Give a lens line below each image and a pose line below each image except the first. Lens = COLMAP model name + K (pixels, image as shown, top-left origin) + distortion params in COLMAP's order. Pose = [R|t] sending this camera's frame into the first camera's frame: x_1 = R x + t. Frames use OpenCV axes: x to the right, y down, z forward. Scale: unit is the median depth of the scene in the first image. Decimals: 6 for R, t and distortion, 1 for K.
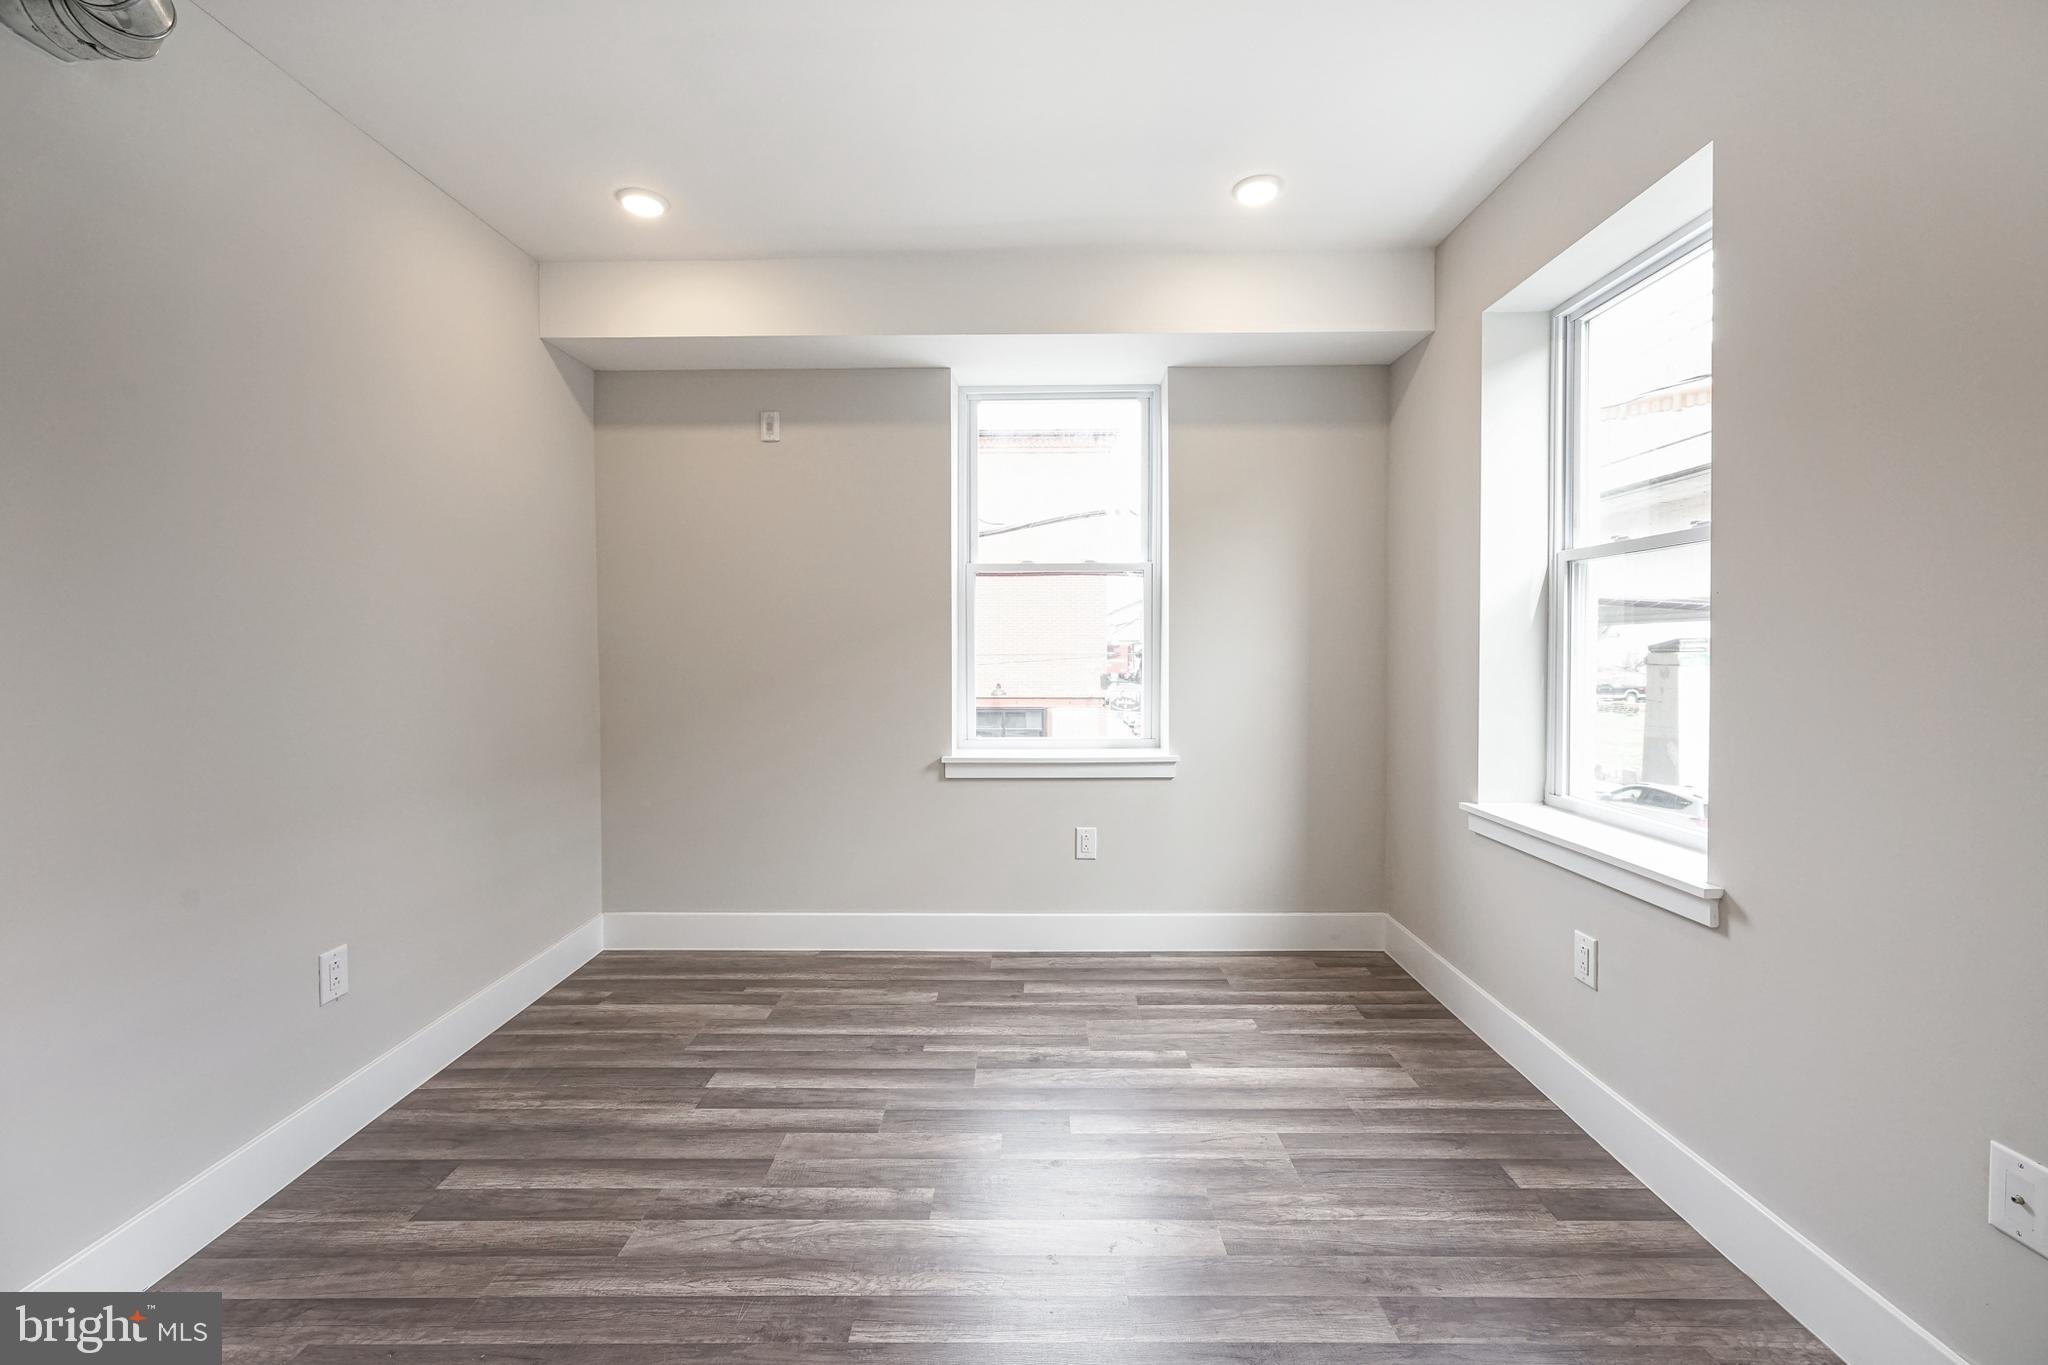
lens RADIAL K [[826.0, 0, 994.7], [0, 826.0, 668.6], [0, 0, 1]] dist [-0.000992, 0.000462]
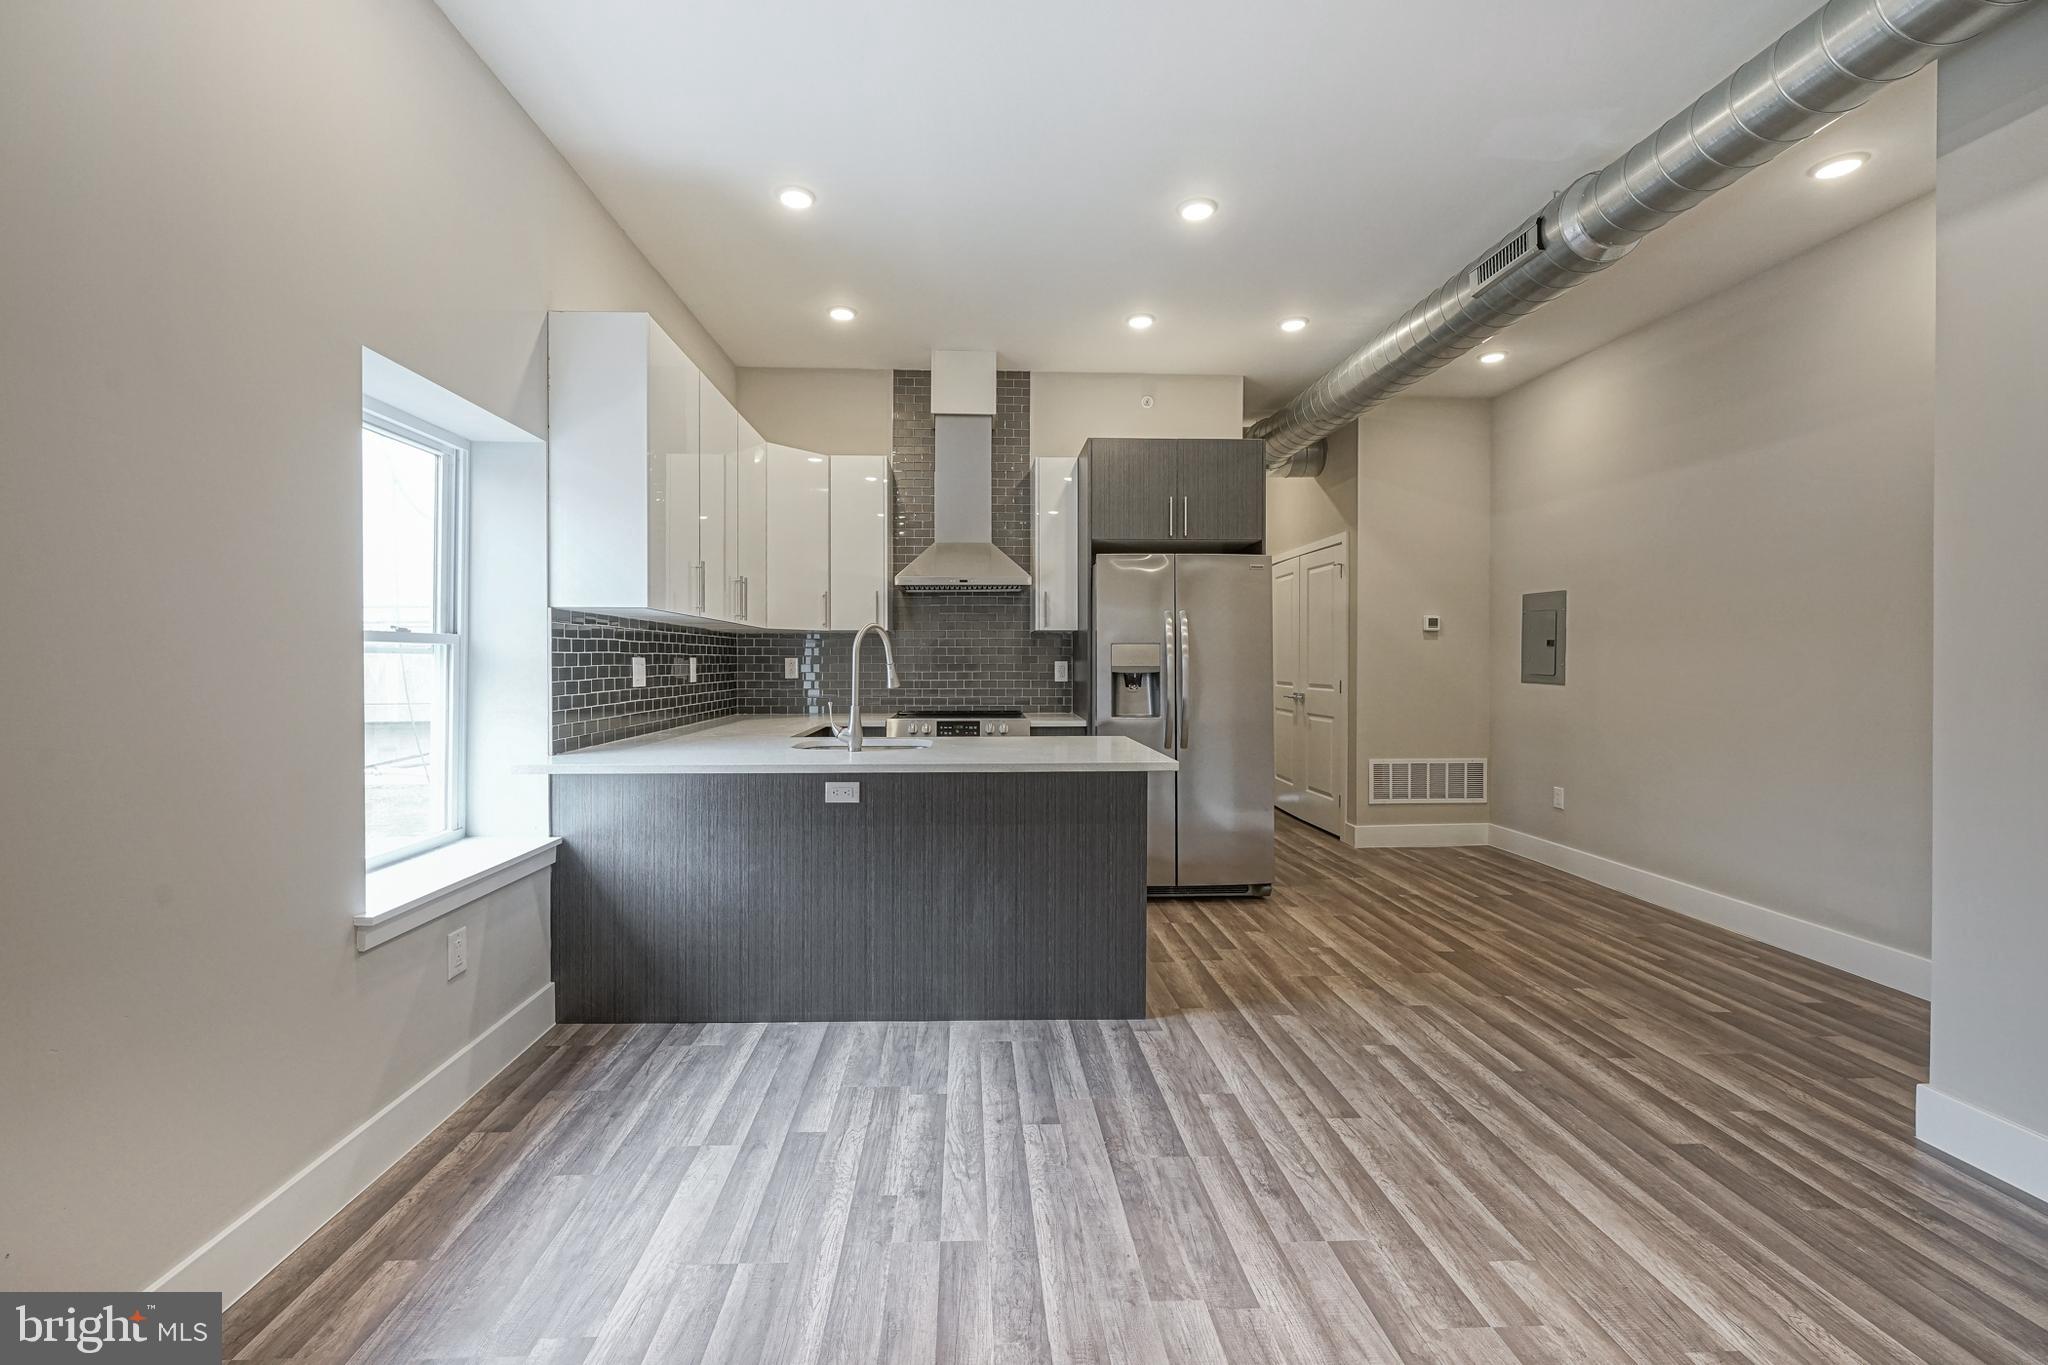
lens RADIAL K [[826.0, 0, 994.7], [0, 826.0, 668.6], [0, 0, 1]] dist [-0.000992, 0.000462]
pose [[-0.044508, -0.001741, 0.999008, -1.740242], [0.067952, 0.997677, 0.004766, -0.066911], [-0.996695, 0.068097, -0.044286, 1.445714]]
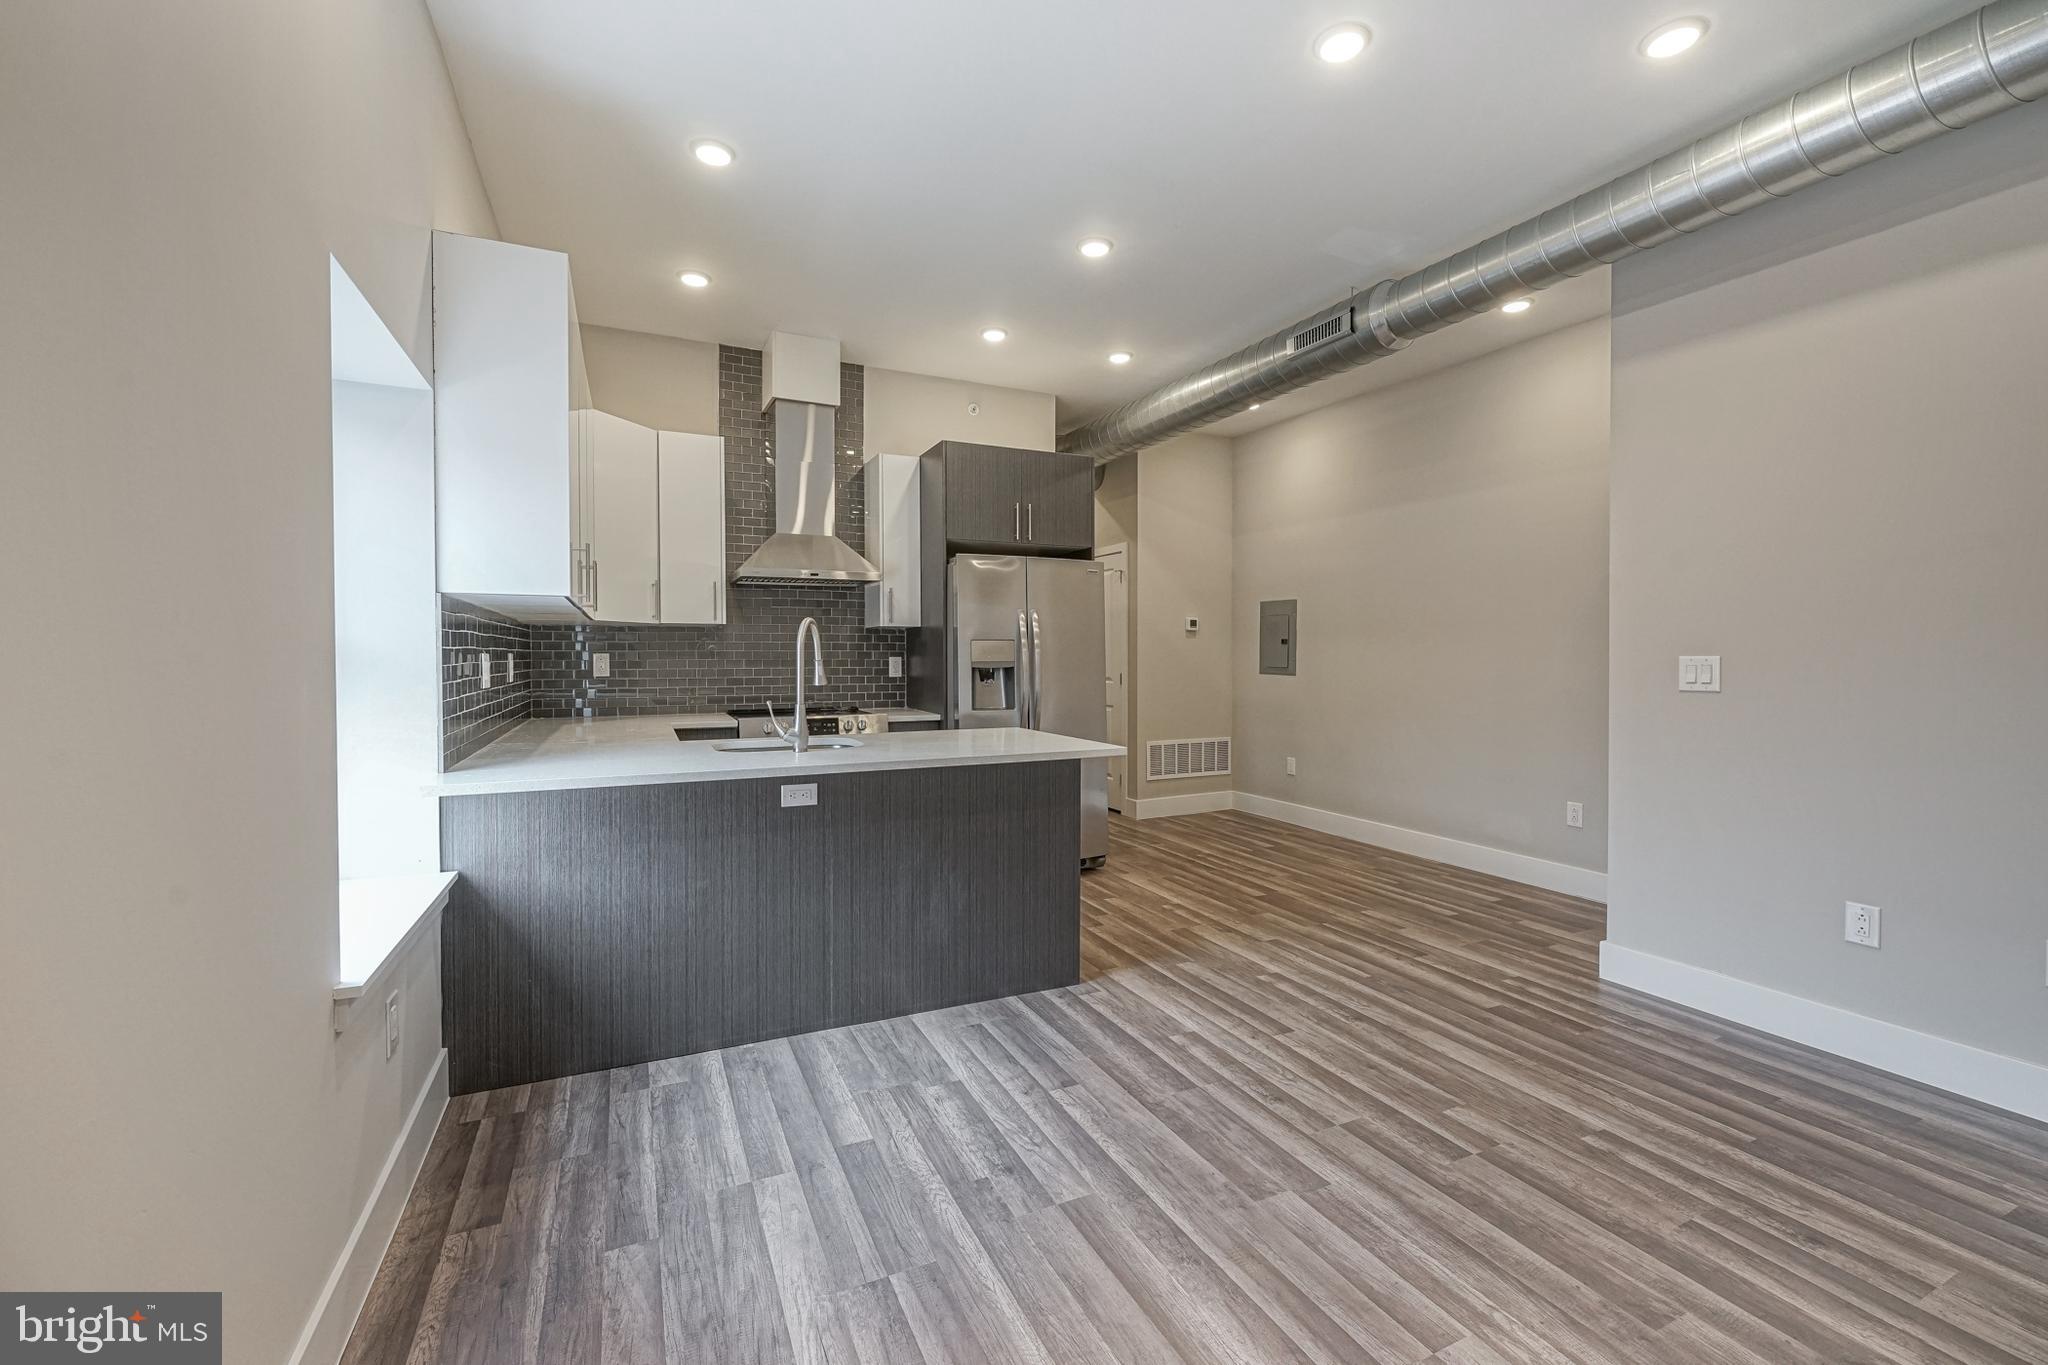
lens RADIAL K [[826.0, 0, 994.7], [0, 826.0, 668.6], [0, 0, 1]] dist [-0.000992, 0.000462]
pose [[-0.419583, -0.006081, 0.907697, -1.690459], [0.065862, 0.997138, 0.037125, -0.093053], [-0.905325, 0.075360, -0.417981, 1.800323]]
